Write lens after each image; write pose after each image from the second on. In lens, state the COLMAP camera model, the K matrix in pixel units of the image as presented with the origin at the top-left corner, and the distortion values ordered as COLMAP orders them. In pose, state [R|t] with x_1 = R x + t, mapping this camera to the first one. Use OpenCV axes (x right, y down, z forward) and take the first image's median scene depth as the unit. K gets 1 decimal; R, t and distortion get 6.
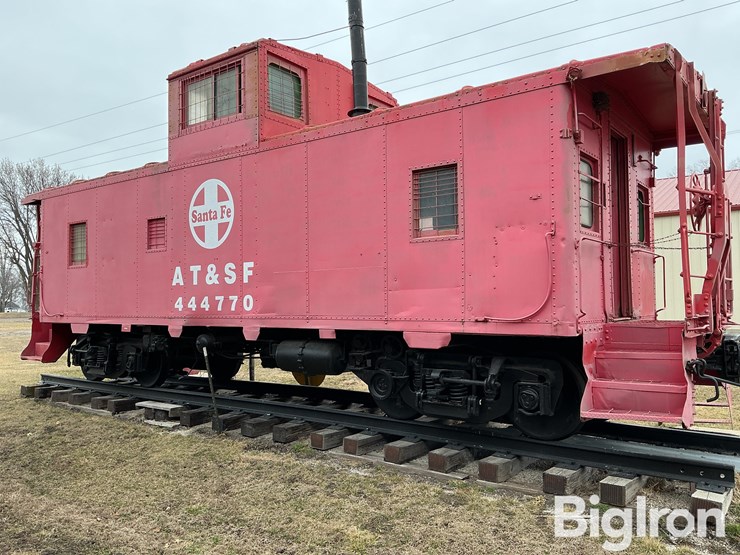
lens RADIAL K [[624.7, 0, 370.0], [0, 624.7, 277.5], [0, 0, 1]] dist [0.125812, -0.292703]
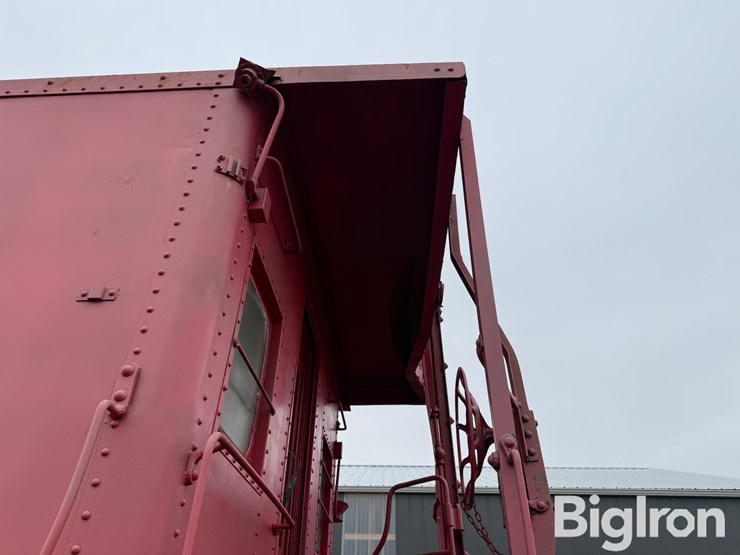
lens RADIAL K [[521.7, 0, 374.9], [0, 521.7, 283.6], [0, 0, 1]] dist [0.097859, -0.148527]
pose [[0.829361, 0.340429, 0.443022, 0.176037], [-0.036799, 0.824495, -0.564672, 0.007137], [-0.557500, 0.452014, 0.696331, 0.504888]]
